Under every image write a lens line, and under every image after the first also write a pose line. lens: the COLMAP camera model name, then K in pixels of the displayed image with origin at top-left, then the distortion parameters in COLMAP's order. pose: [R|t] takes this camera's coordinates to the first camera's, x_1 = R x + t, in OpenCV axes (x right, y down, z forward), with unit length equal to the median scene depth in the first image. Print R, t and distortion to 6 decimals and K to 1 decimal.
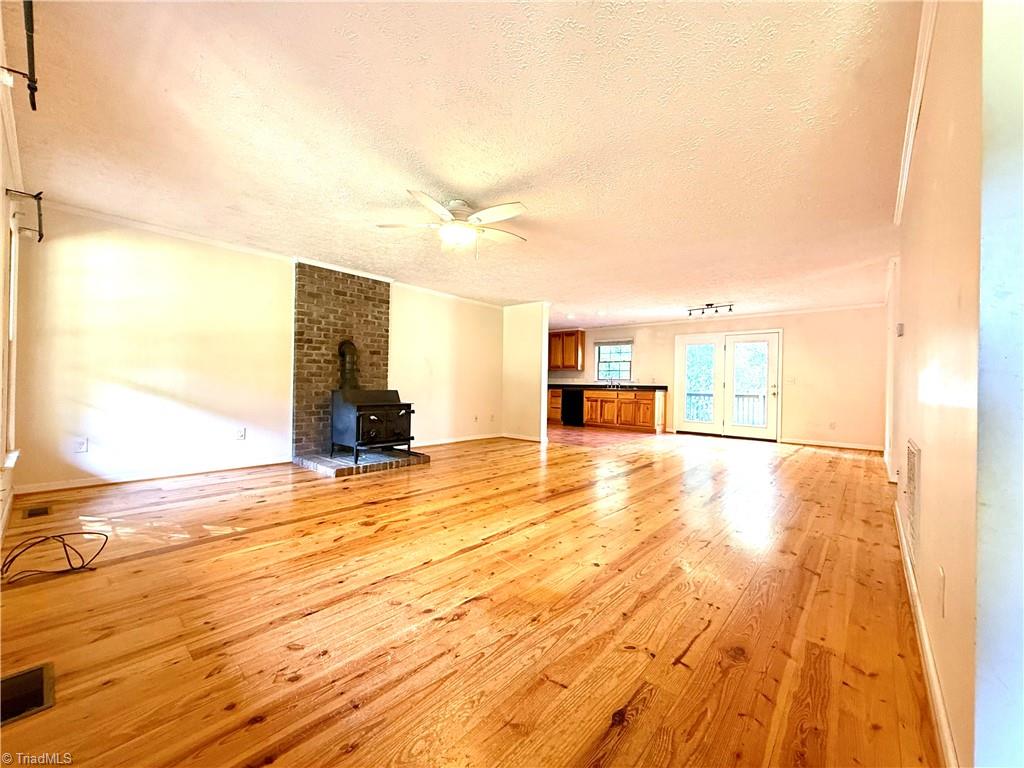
lens RADIAL K [[408.3, 0, 514.4], [0, 408.3, 381.4], [0, 0, 1]] dist [-0.000981, -0.000236]
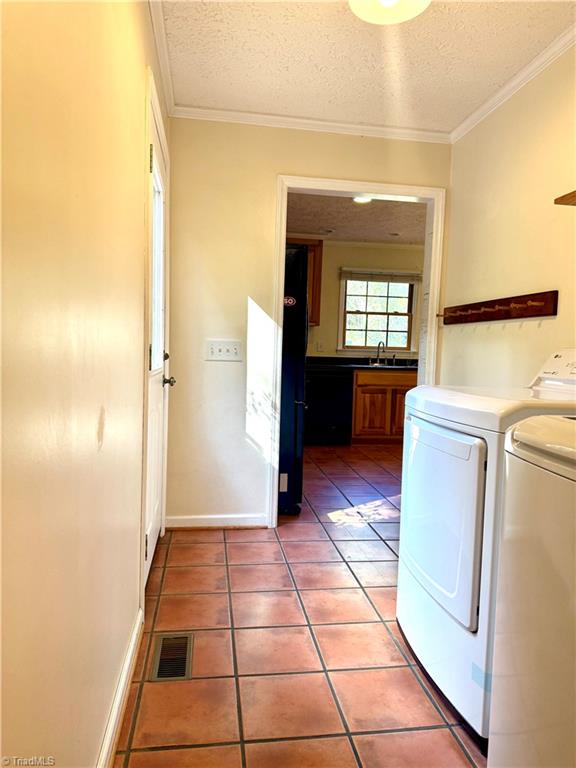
lens RADIAL K [[536.1, 0, 287.2], [0, 536.1, 384.8], [0, 0, 1]] dist [0.024406, -0.012057]
pose [[0.647761, -0.052255, 0.760049, -0.630146], [-0.021885, 0.995957, 0.087126, -0.025549], [-0.761529, -0.073071, 0.643999, 1.135124]]
